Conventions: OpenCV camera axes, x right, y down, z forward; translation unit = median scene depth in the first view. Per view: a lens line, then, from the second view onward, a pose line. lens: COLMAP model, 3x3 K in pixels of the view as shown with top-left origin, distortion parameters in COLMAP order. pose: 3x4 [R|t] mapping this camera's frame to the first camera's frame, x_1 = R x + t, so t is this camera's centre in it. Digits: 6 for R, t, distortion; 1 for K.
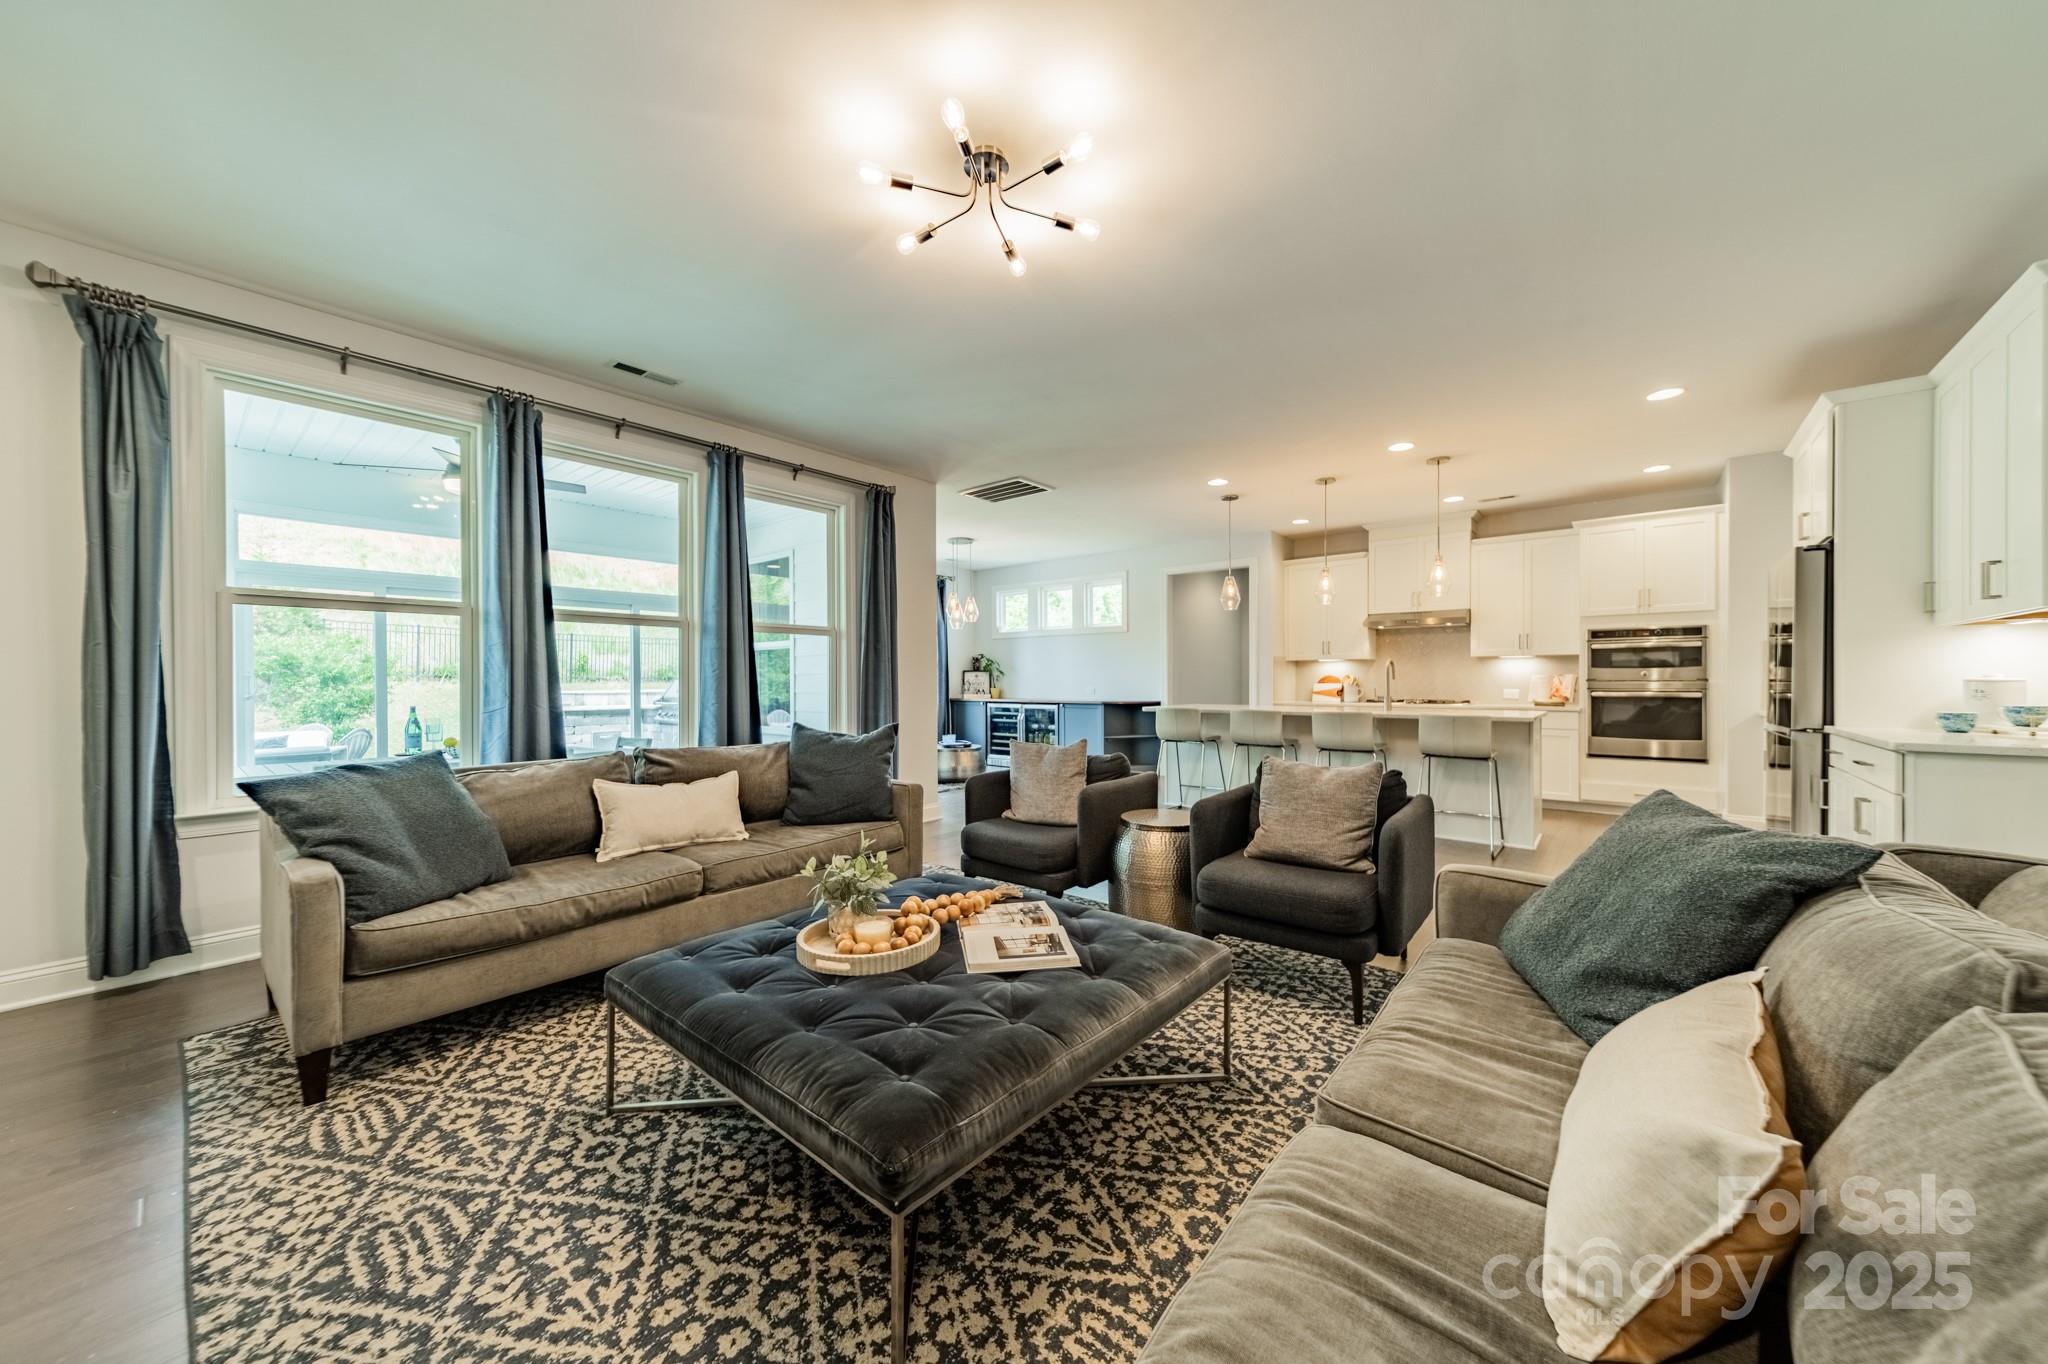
lens RADIAL K [[717.7, 0, 1034.8], [0, 717.7, 682.9], [0, 0, 1]] dist [0.005341, 0.000889]
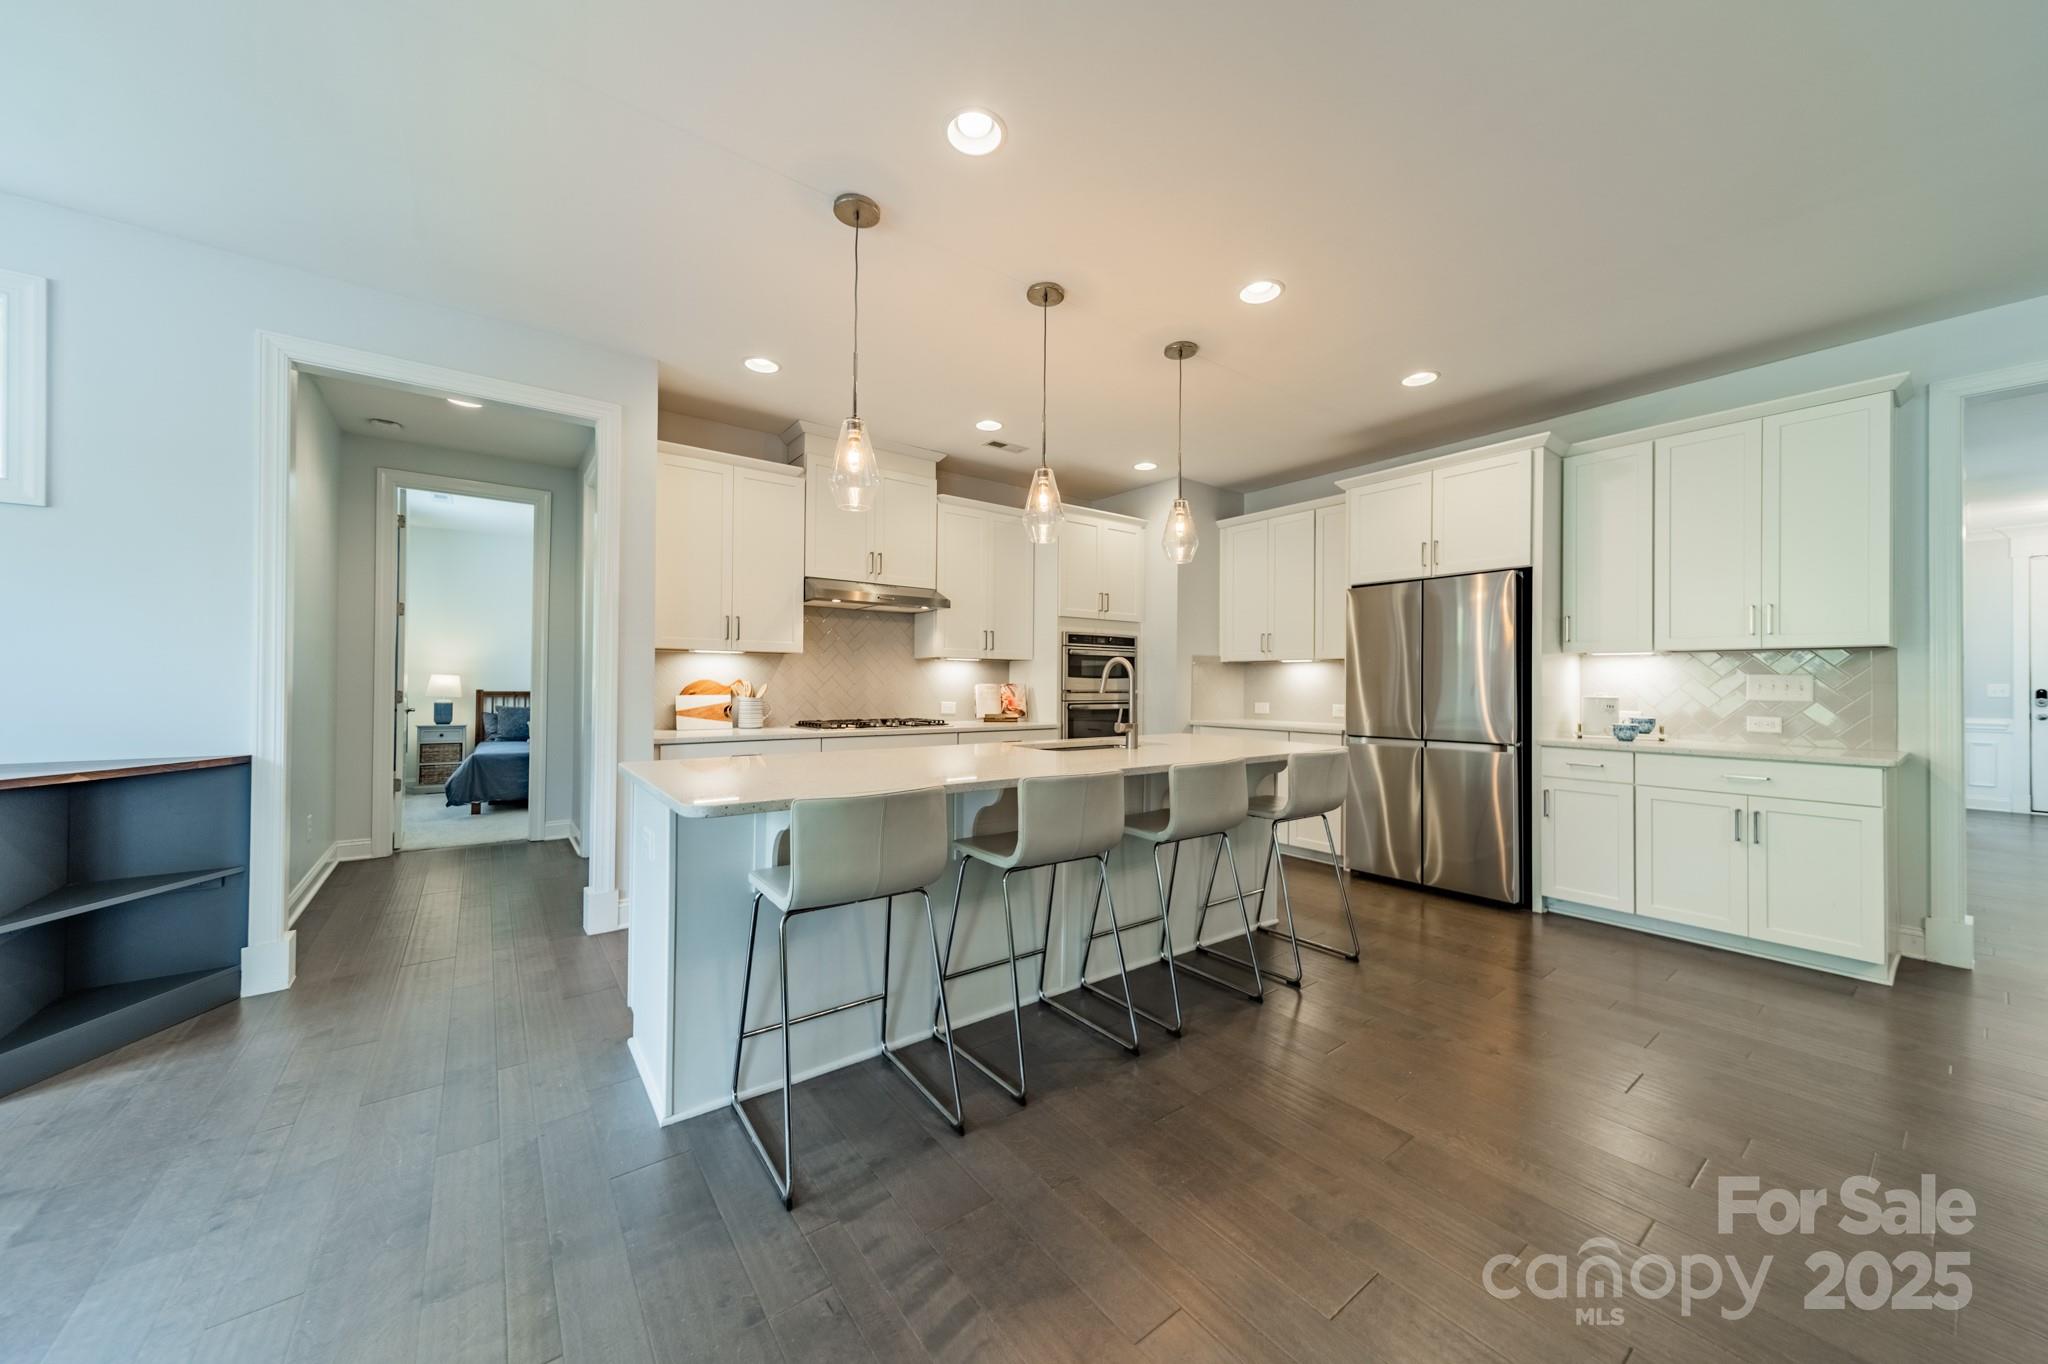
lens RADIAL K [[717.7, 0, 1024.7], [0, 717.7, 677.5], [0, 0, 1]] dist [0.005341, 0.000889]
pose [[0.230160, 0.012099, 0.973078, -0.075403], [-0.006053, 0.999921, -0.011001, -0.010088], [-0.973134, -0.003358, 0.230215, 0.849116]]
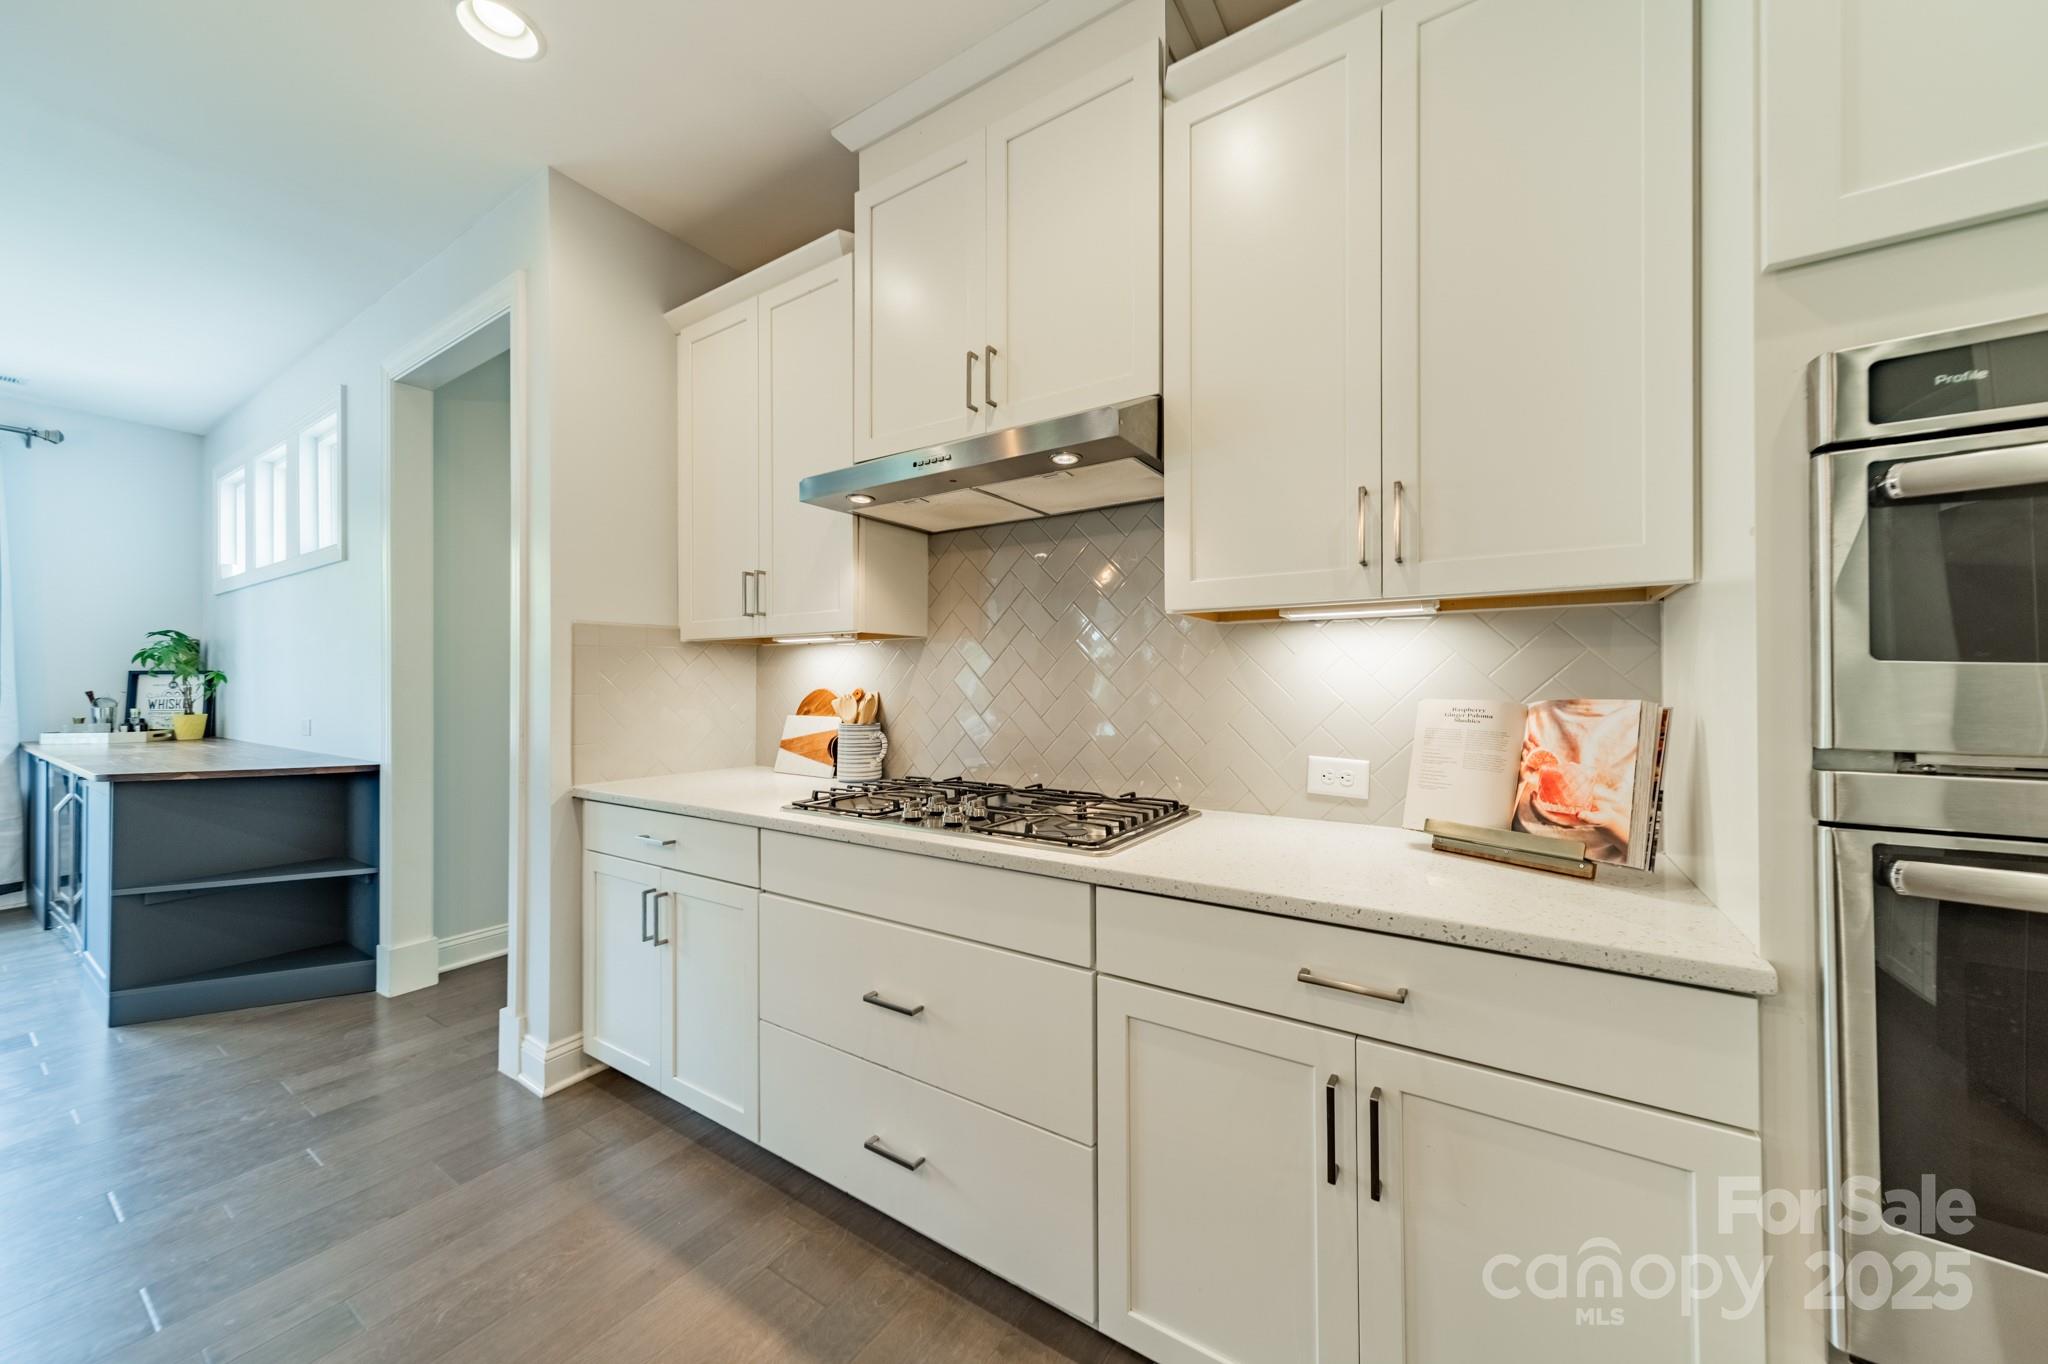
lens RADIAL K [[717.7, 0, 1034.6], [0, 717.7, 683.7], [0, 0, 1]] dist [0.005341, 0.000889]
pose [[0.991914, 0.001038, 0.126905, 0.611059], [-0.000613, 0.999994, -0.003389, -0.015840], [-0.126908, 0.003283, 0.991909, 0.891735]]
